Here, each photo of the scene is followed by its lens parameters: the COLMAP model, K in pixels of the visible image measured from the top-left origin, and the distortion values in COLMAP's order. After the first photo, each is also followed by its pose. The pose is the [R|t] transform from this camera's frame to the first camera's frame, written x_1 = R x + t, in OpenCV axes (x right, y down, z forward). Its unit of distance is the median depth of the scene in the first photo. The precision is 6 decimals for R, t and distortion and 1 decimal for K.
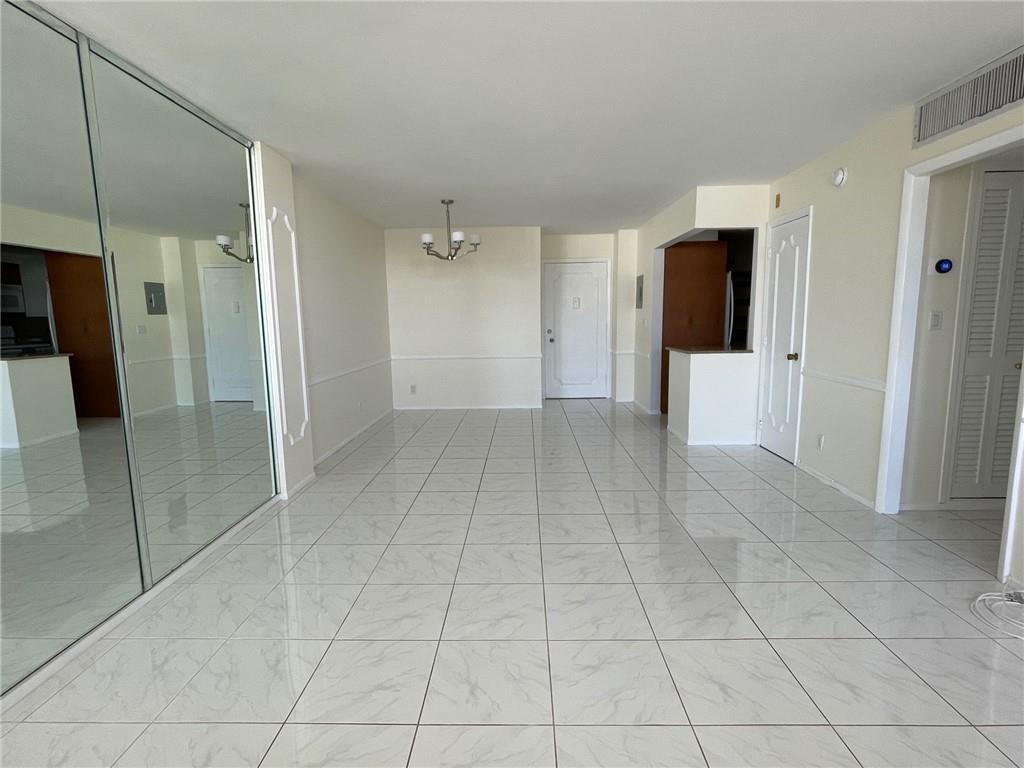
lens RADIAL K [[506.5, 0, 515.6], [0, 506.5, 384.2], [0, 0, 1]] dist [-0.001445, 0.000044]
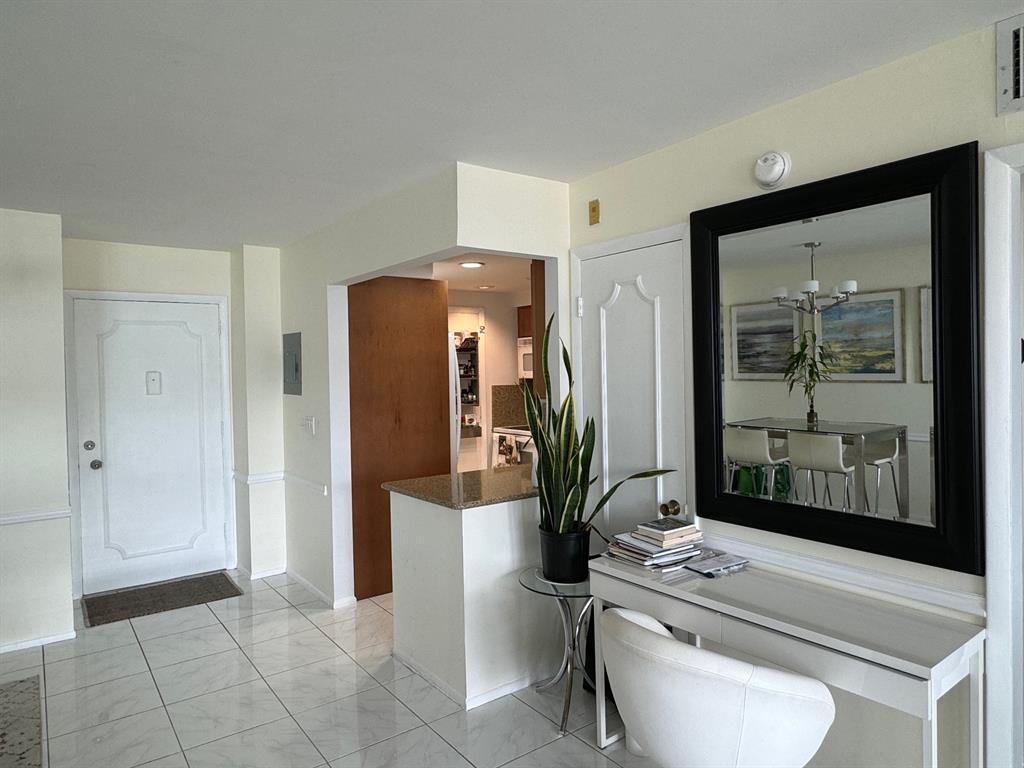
lens RADIAL K [[649.3, 0, 514.0], [0, 649.3, 379.4], [0, 0, 1]] dist [-0.004597, -0.000642]
pose [[0.791796, -0.012773, 0.610652, 0.016995], [0.092212, 0.990822, -0.098840, -0.086641], [-0.603785, 0.134571, 0.785706, 0.369036]]
